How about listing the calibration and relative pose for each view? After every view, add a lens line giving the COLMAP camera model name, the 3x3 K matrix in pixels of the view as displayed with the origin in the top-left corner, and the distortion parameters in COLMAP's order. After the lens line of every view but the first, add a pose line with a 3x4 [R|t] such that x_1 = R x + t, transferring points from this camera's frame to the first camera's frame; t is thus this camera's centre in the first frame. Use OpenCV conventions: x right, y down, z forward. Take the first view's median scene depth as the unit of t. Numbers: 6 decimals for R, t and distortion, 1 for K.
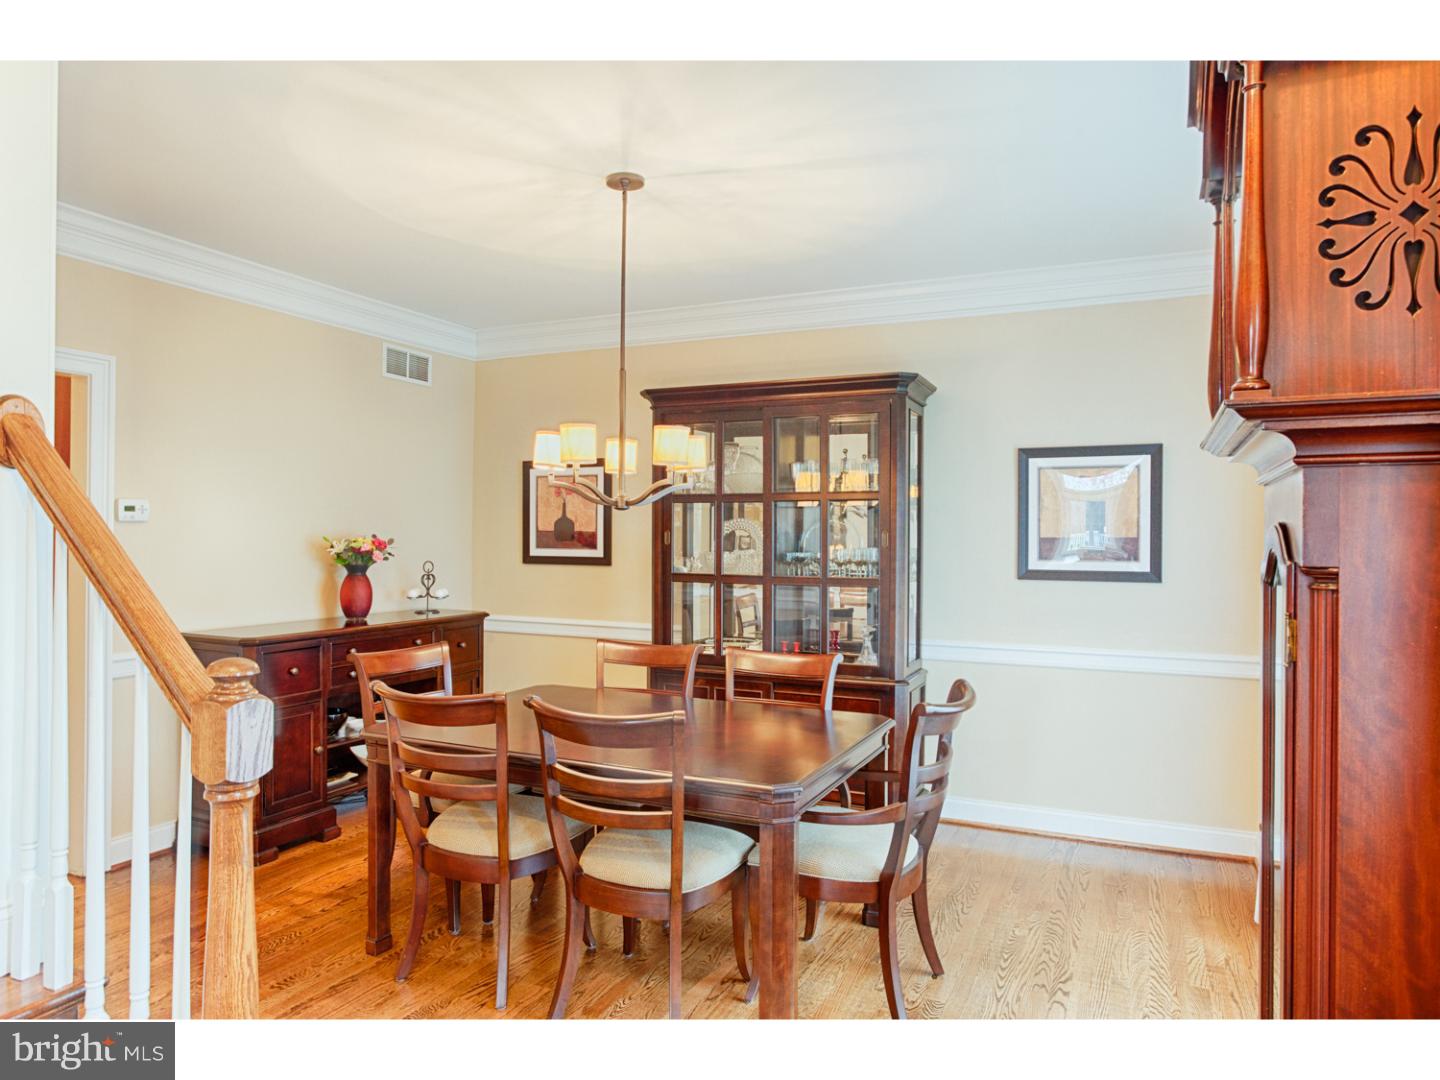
lens RADIAL K [[840.6, 0, 720.0], [0, 840.6, 540.0], [0, 0, 1]] dist [-0.017737, 0.001608]
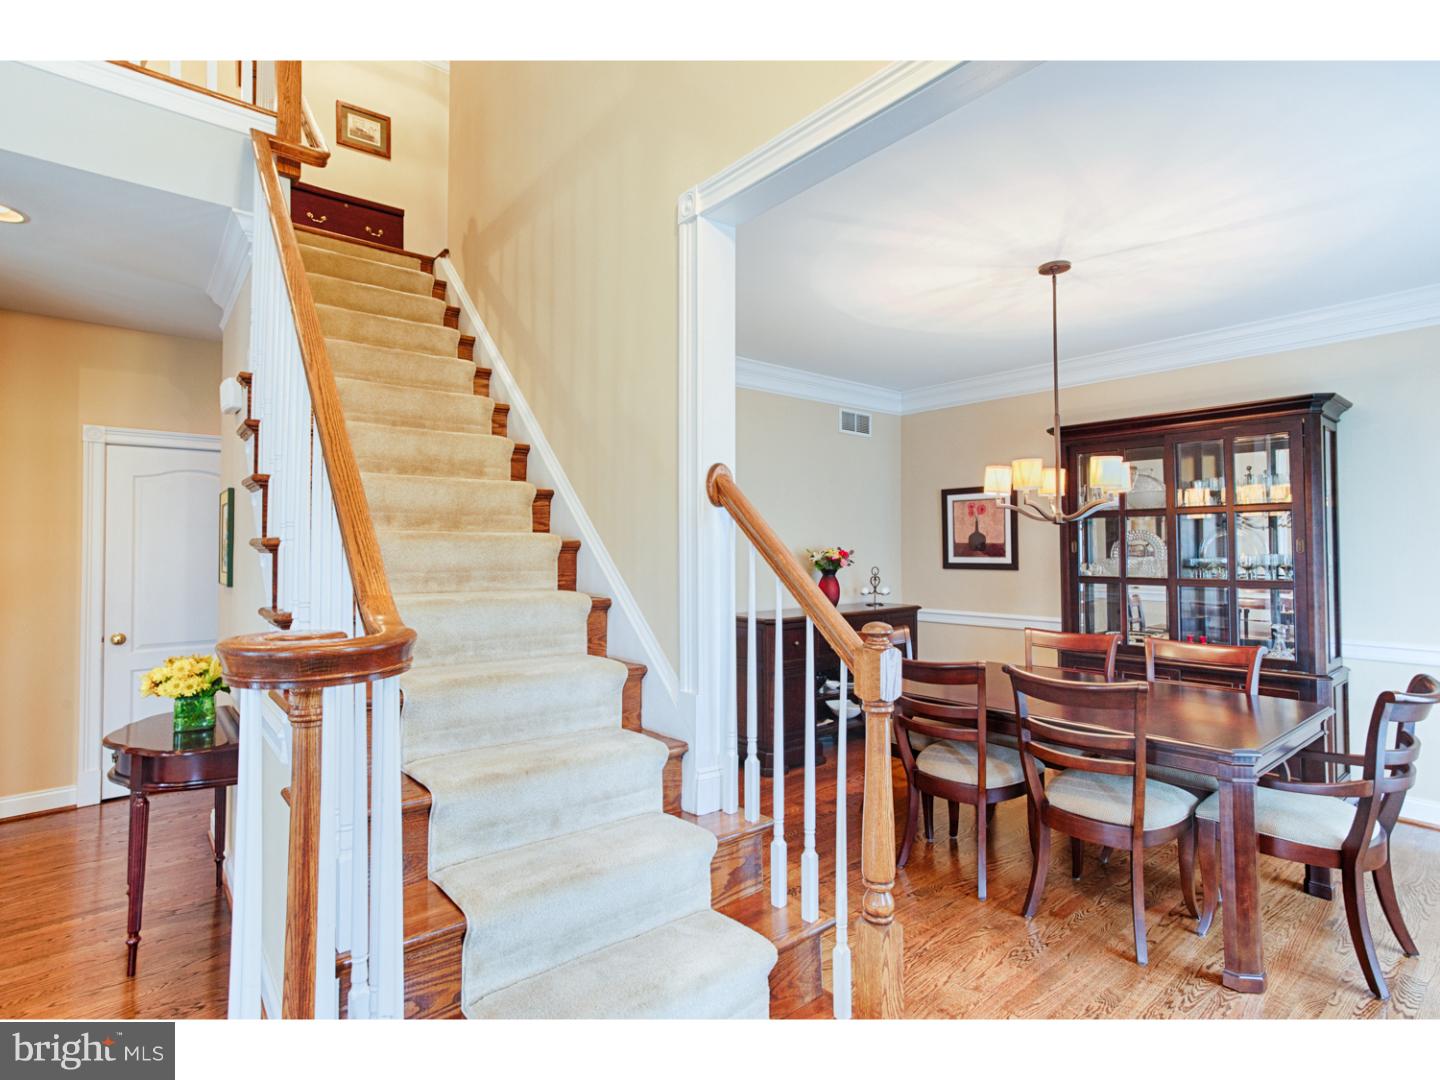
lens RADIAL K [[700.0, 0, 720.0], [0, 700.0, 540.0], [0, 0, 1]] dist [-0.025713, 0.025407]
pose [[0.917616, -0.016421, -0.397129, -0.161335], [0.008250, 0.999718, -0.022274, 0.006515], [0.397383, 0.017163, 0.917492, -0.161946]]
